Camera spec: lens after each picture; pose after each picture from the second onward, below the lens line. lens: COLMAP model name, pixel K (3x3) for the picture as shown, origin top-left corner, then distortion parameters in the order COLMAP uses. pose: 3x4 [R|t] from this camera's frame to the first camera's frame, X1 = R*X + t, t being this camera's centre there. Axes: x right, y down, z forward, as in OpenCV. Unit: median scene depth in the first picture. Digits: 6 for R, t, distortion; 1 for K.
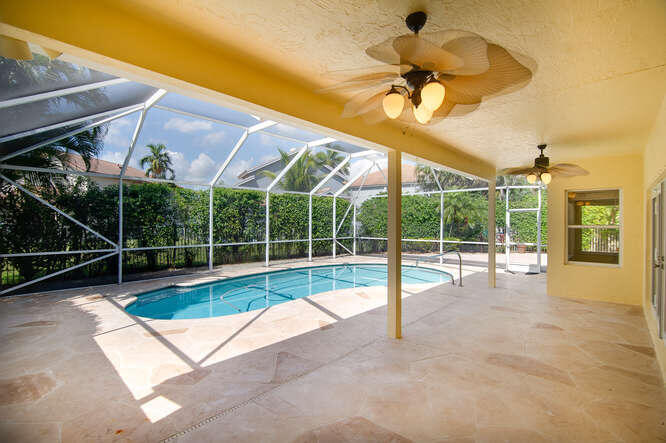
lens RADIAL K [[302.4, 0, 326.1], [0, 302.4, 224.0], [0, 0, 1]] dist [0.010513, -0.005578]
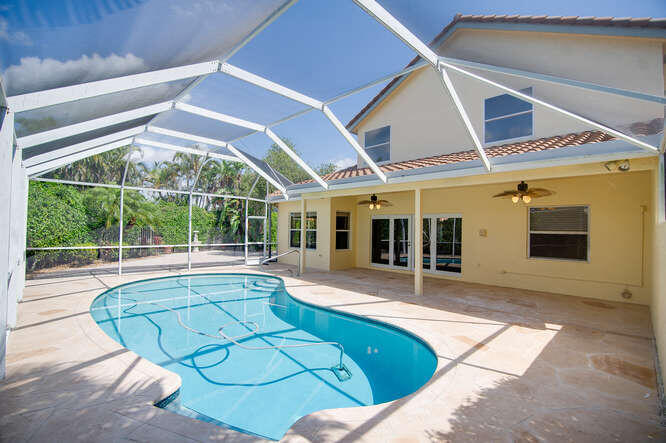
lens RADIAL K [[310.5, 0, 332.3], [0, 310.5, 221.4], [0, 0, 1]] dist [-0.014865, -0.003282]
pose [[0.007043, 0.030725, 0.999503, -1.525674], [-0.014395, 0.999427, -0.030621, 0.015393], [-0.999872, -0.014173, 0.007481, 1.449448]]
